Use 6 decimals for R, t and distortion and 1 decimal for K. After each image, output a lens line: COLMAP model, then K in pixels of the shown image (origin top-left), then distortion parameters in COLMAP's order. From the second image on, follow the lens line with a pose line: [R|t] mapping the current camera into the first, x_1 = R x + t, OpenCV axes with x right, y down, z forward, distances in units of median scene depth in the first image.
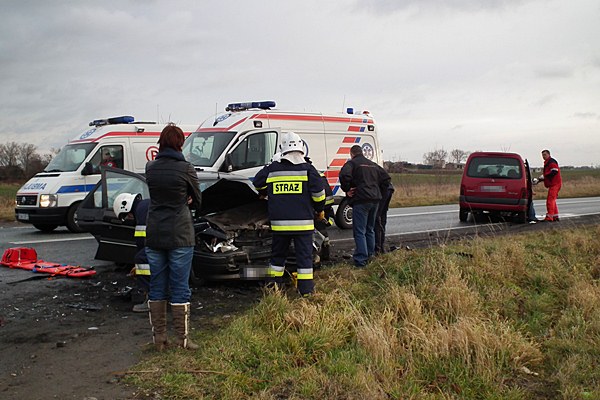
lens RADIAL K [[606.2, 0, 300.4], [0, 606.2, 199.7], [0, 0, 1]] dist [-0.009849, 0.000000]
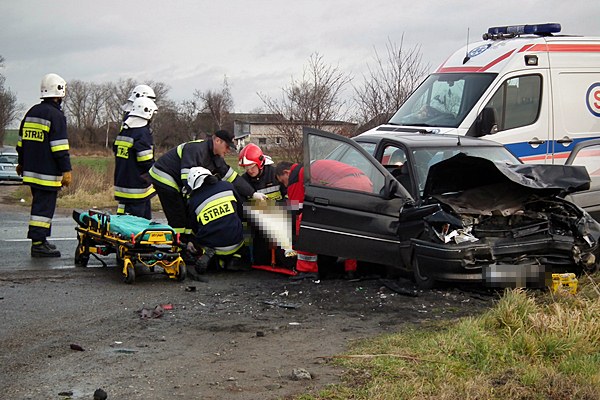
lens RADIAL K [[1244.3, 0, 300.6], [0, 1244.3, 199.6], [0, 0, 1]] dist [0.032630, 0.000000]
pose [[0.956175, 0.018092, -0.292236, 0.130259], [-0.016010, 0.999827, 0.009514, 0.020301], [0.292357, -0.004418, 0.956299, -0.507169]]
